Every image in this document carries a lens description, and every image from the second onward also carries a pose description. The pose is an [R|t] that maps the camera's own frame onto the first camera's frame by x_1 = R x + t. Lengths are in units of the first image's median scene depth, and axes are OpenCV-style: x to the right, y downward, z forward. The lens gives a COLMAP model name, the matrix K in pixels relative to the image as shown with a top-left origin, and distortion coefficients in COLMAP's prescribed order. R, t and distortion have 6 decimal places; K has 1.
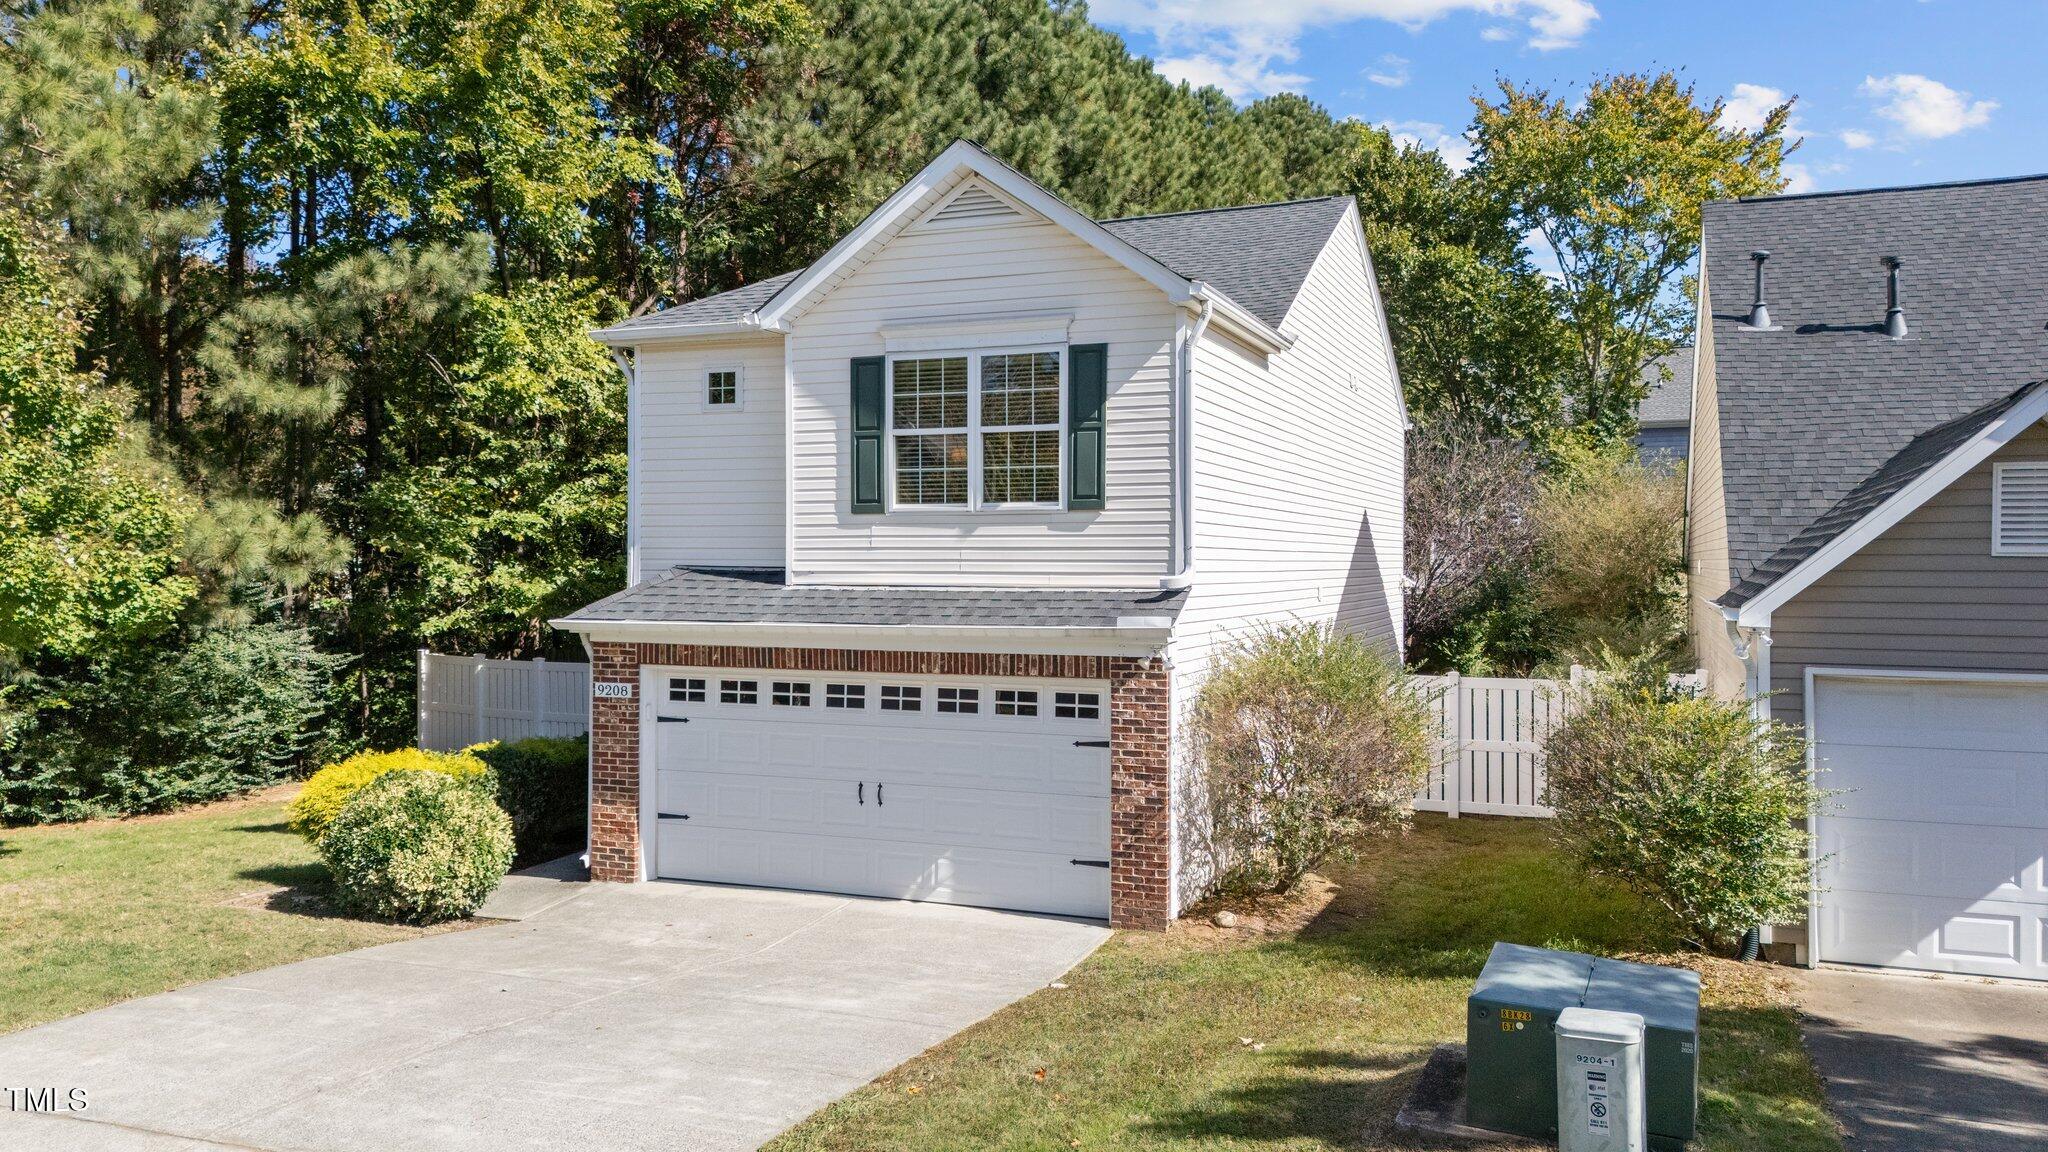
lens RADIAL K [[1510.3, 0, 1018.6], [0, 1510.3, 546.1], [0, 0, 1]] dist [0.081374, -0.106309]
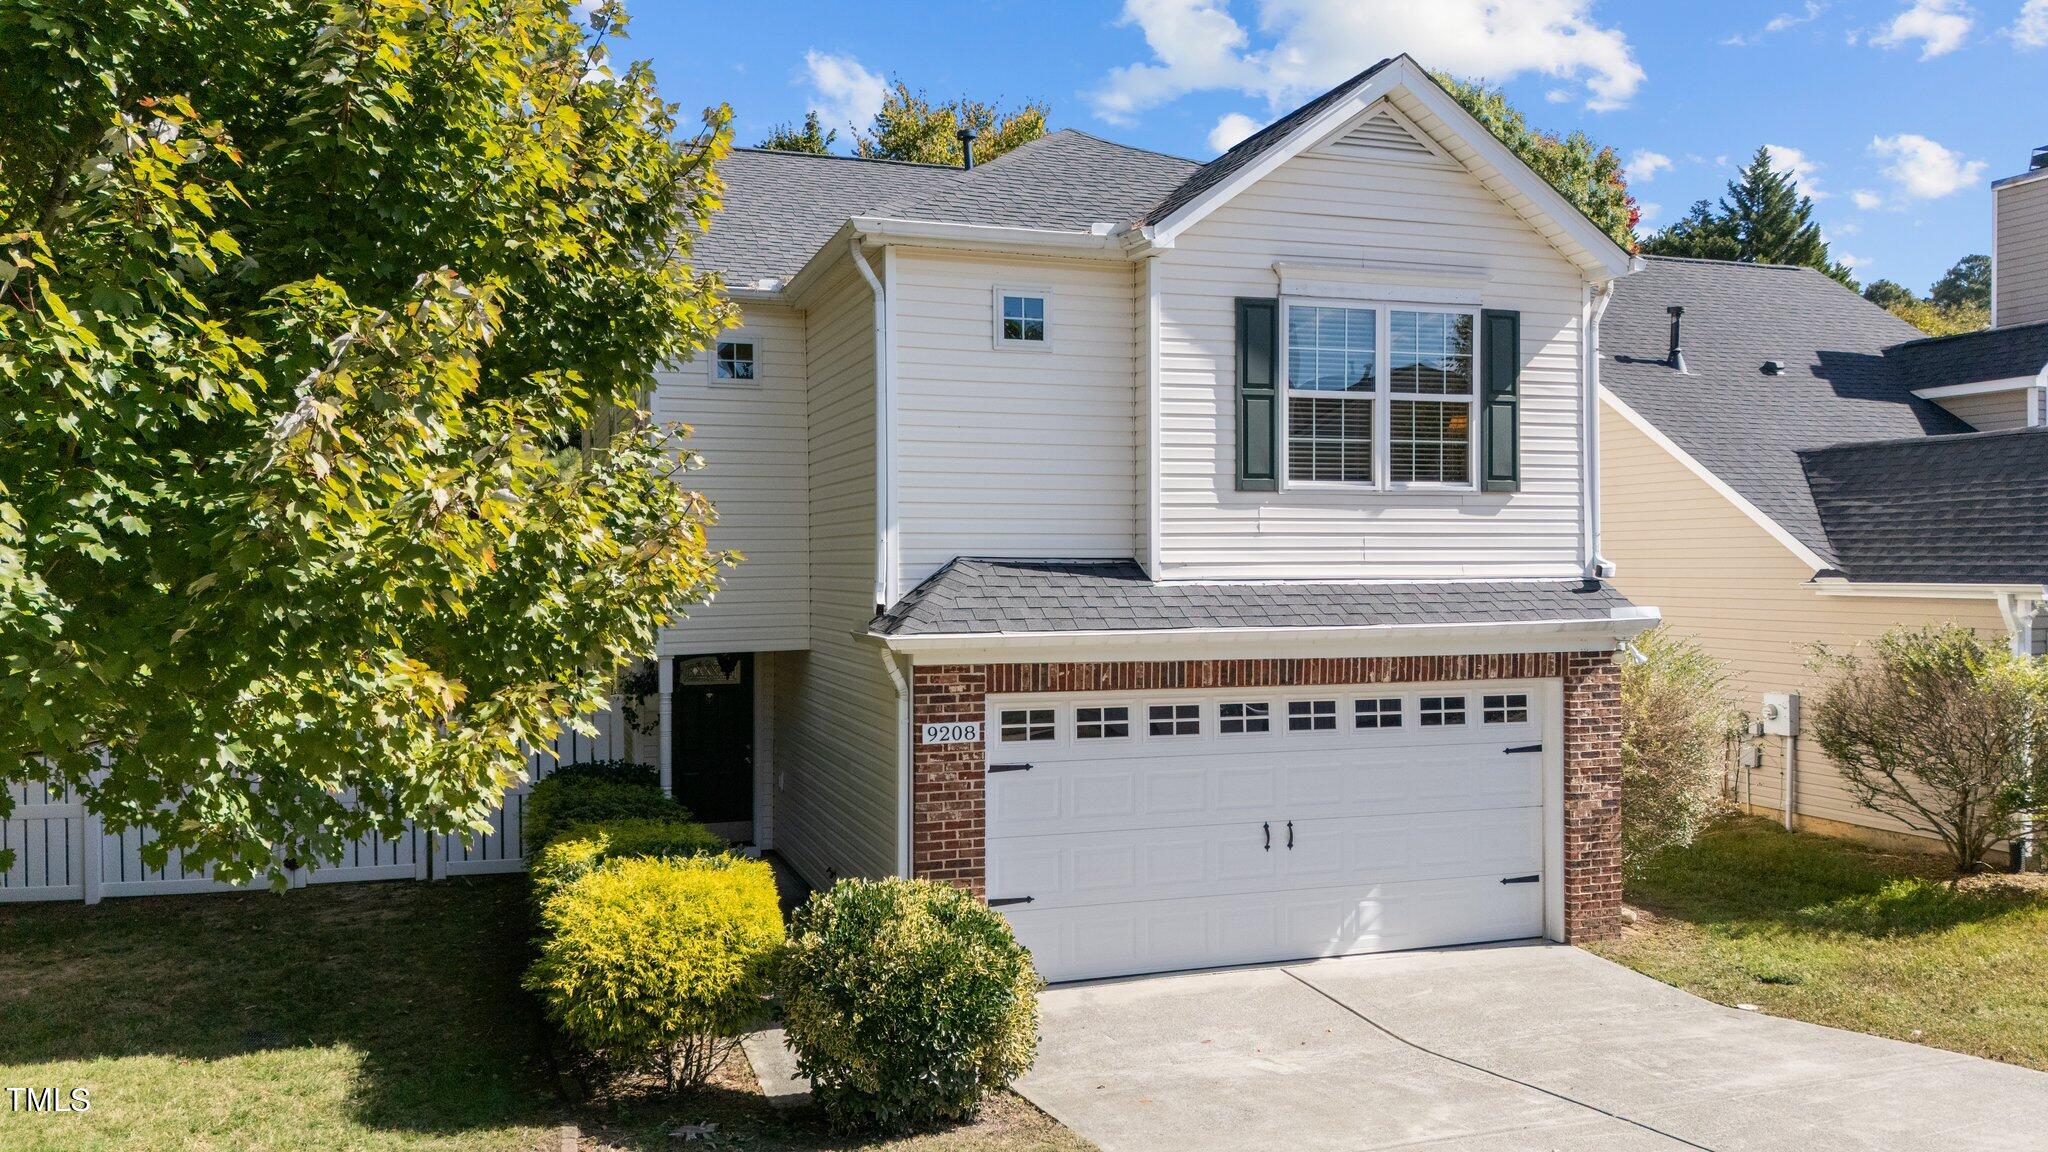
lens RADIAL K [[1508.8, 0, 986.8], [0, 1508.8, 551.7], [0, 0, 1]] dist [0.040982, -0.079820]
pose [[0.766296, 0.000357, 0.642488, -0.749210], [-0.001200, 0.999999, 0.000876, 0.010757], [-0.642487, -0.001442, 0.766295, 0.484212]]
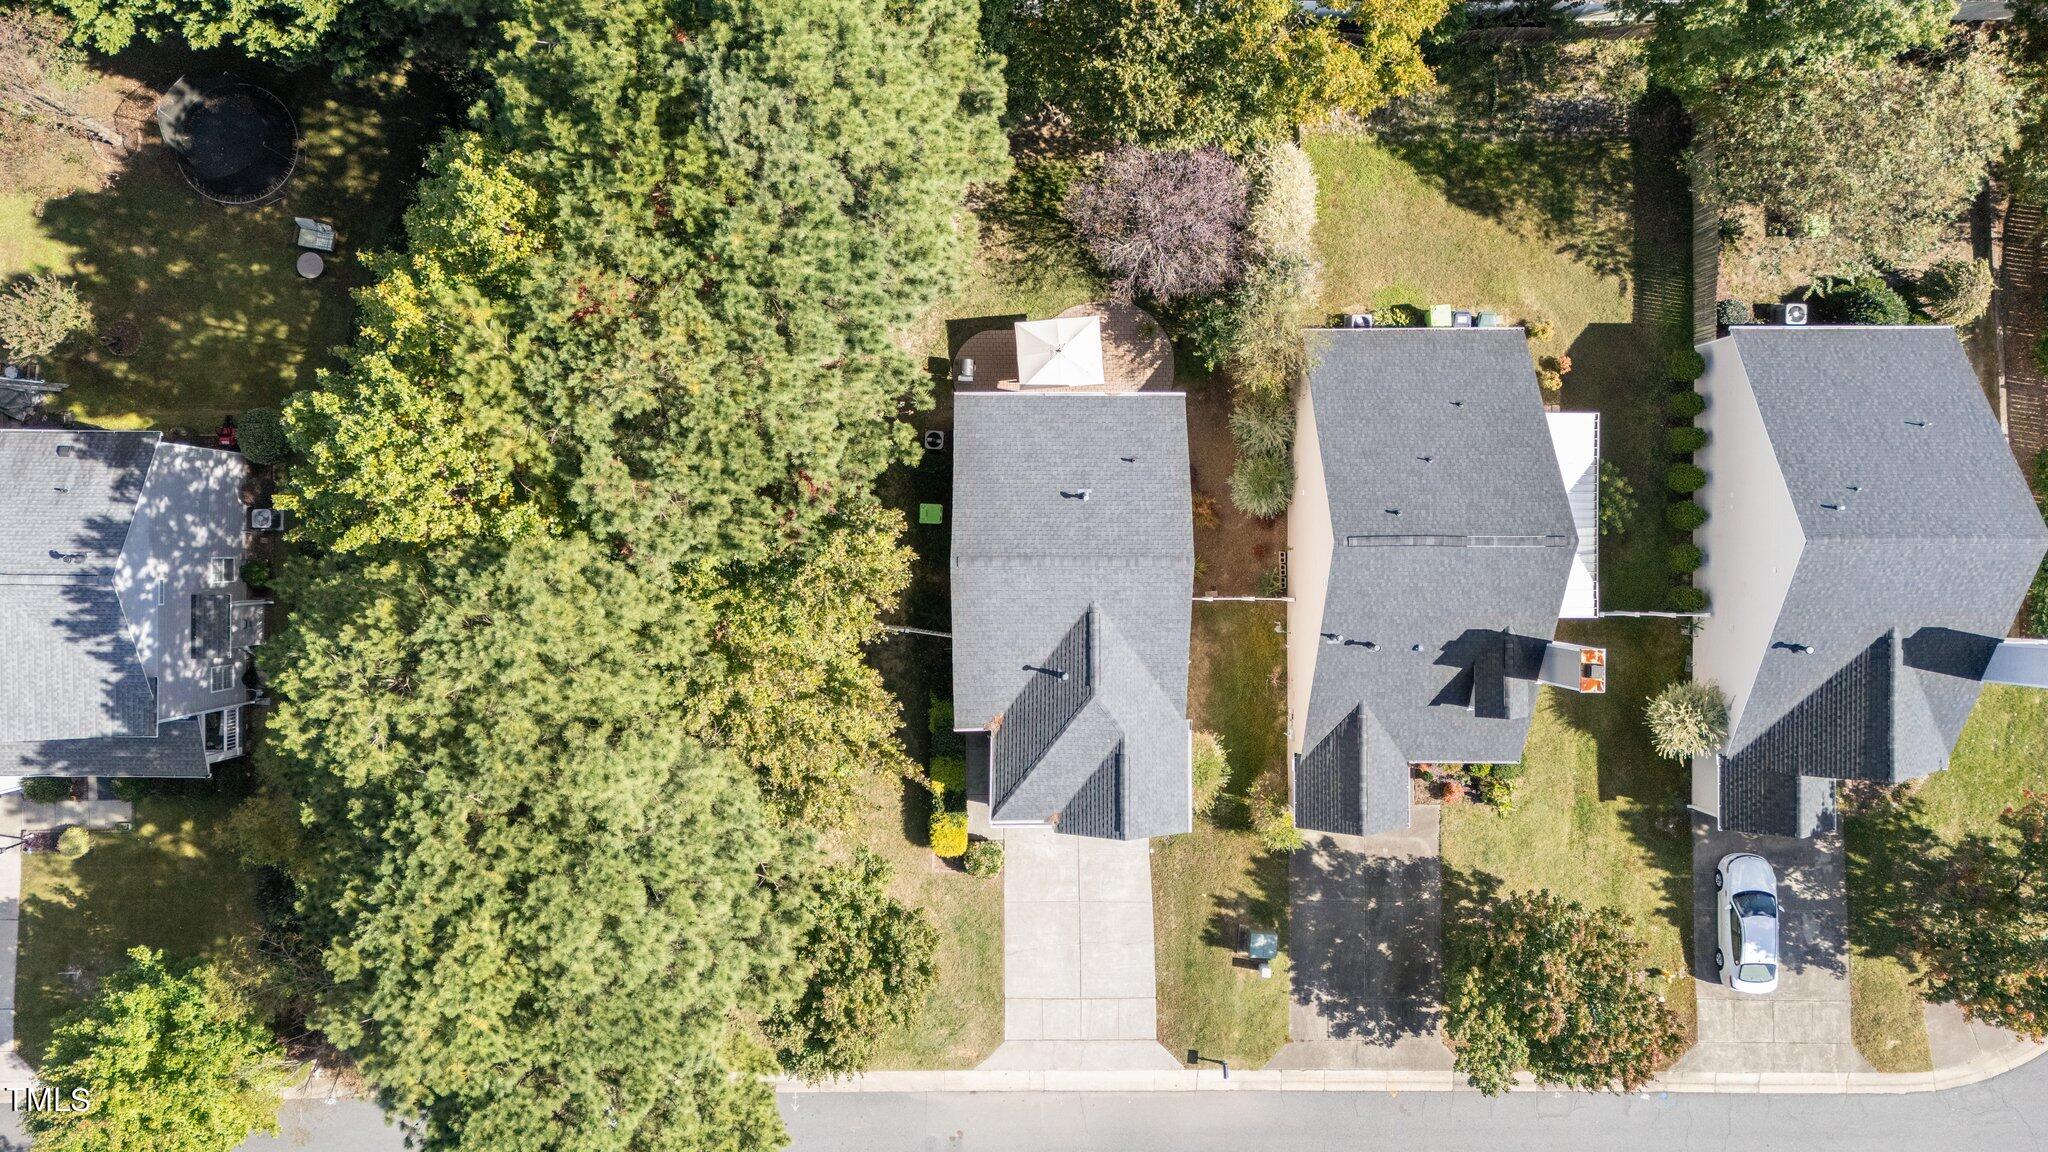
lens RADIAL K [[1499.0, 0, 1022.6], [0, 1499.0, 565.9], [0, 0, 1]] dist [0.079440, -0.075999]
pose [[0.927532, -0.373258, 0.019022, -0.087175], [-0.026316, -0.014457, 0.999549, -3.615472], [-0.372815, -0.927615, -0.023232, 1.711499]]
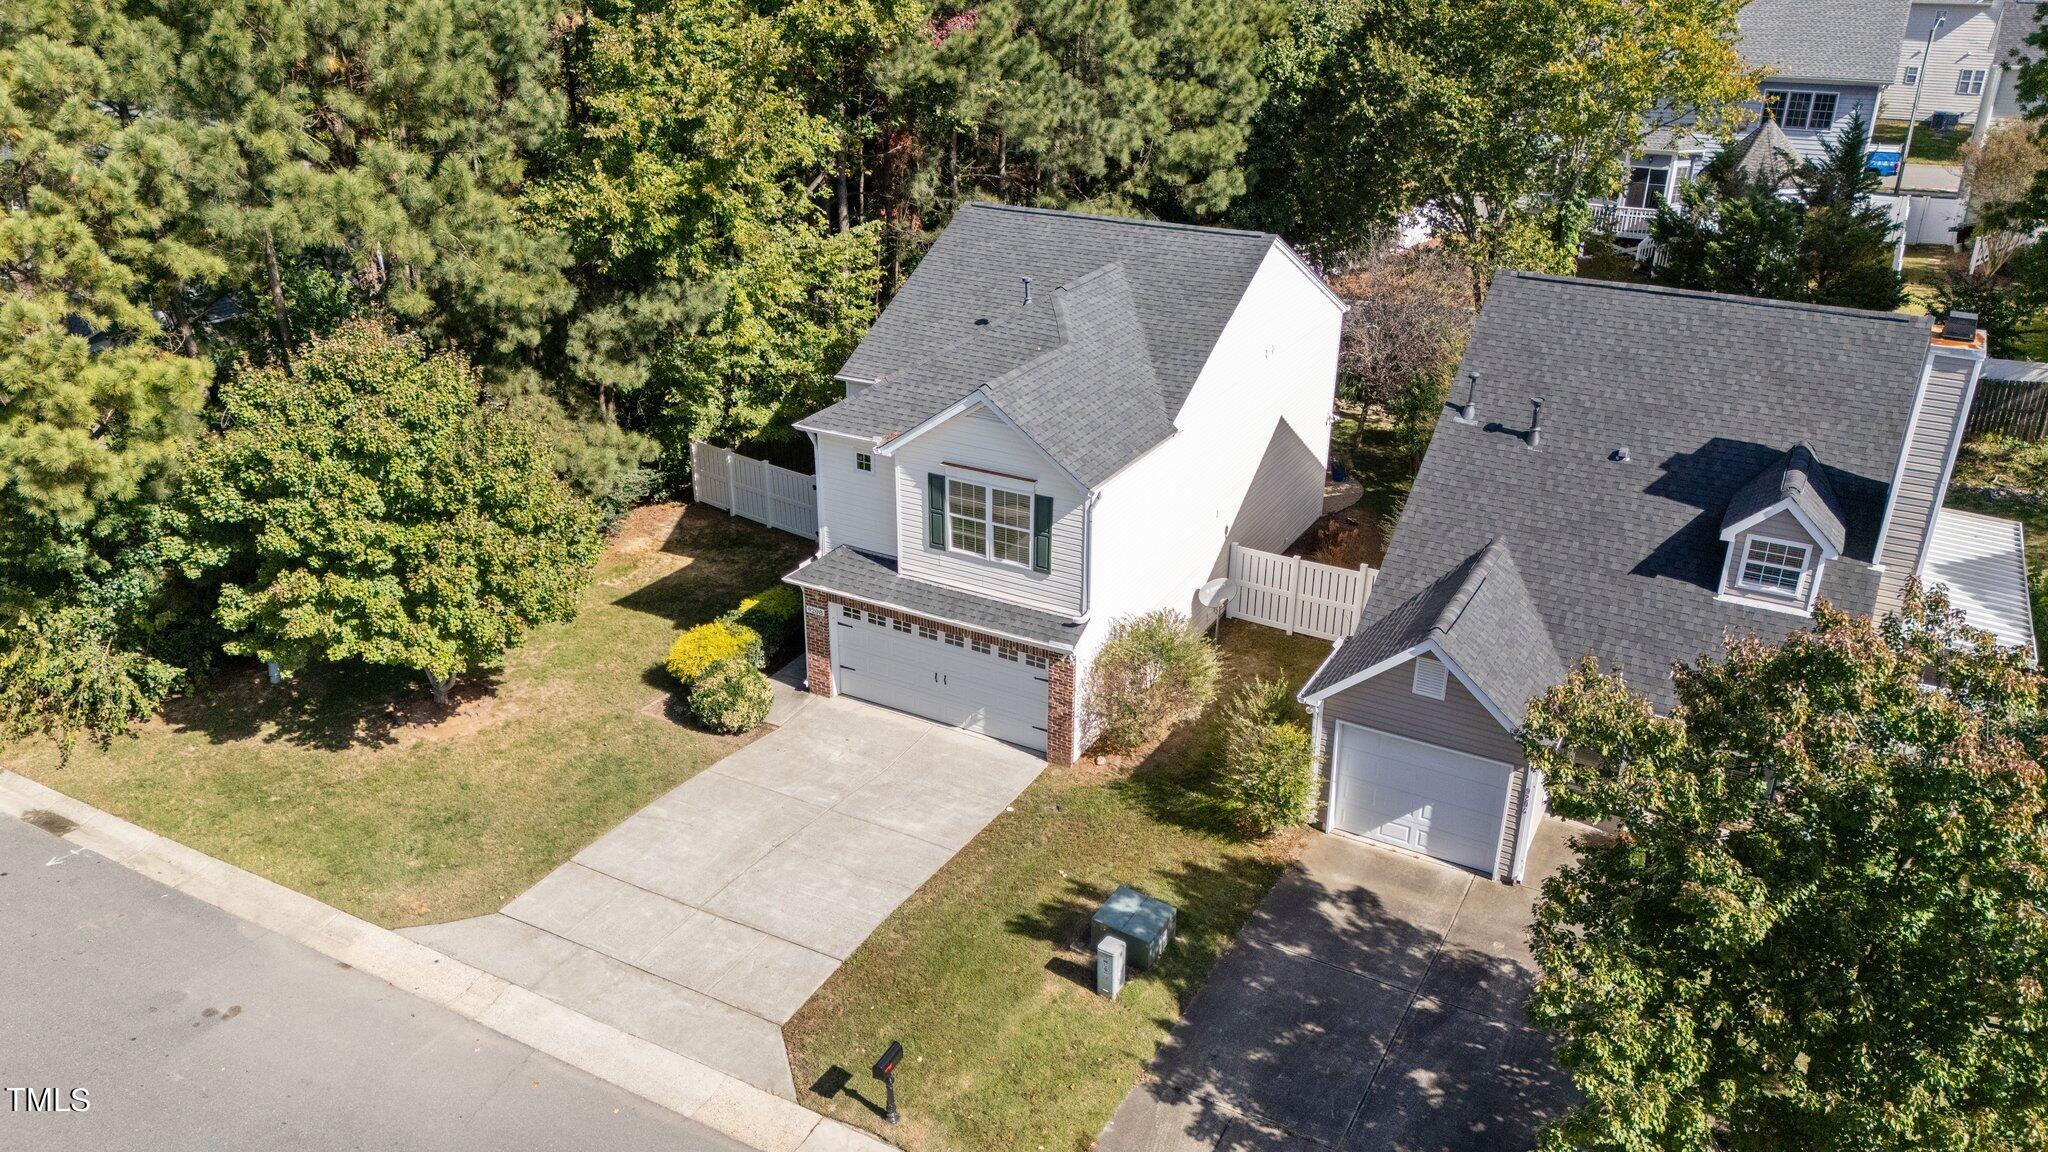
lens RADIAL K [[1499.0, 0, 1022.6], [0, 1499.0, 565.9], [0, 0, 1]] dist [0.079440, -0.075999]
pose [[0.992612, 0.055153, -0.108075, 0.224831], [-0.005312, 0.909621, 0.415406, -0.826617], [0.121218, -0.411763, 0.903193, -0.761607]]
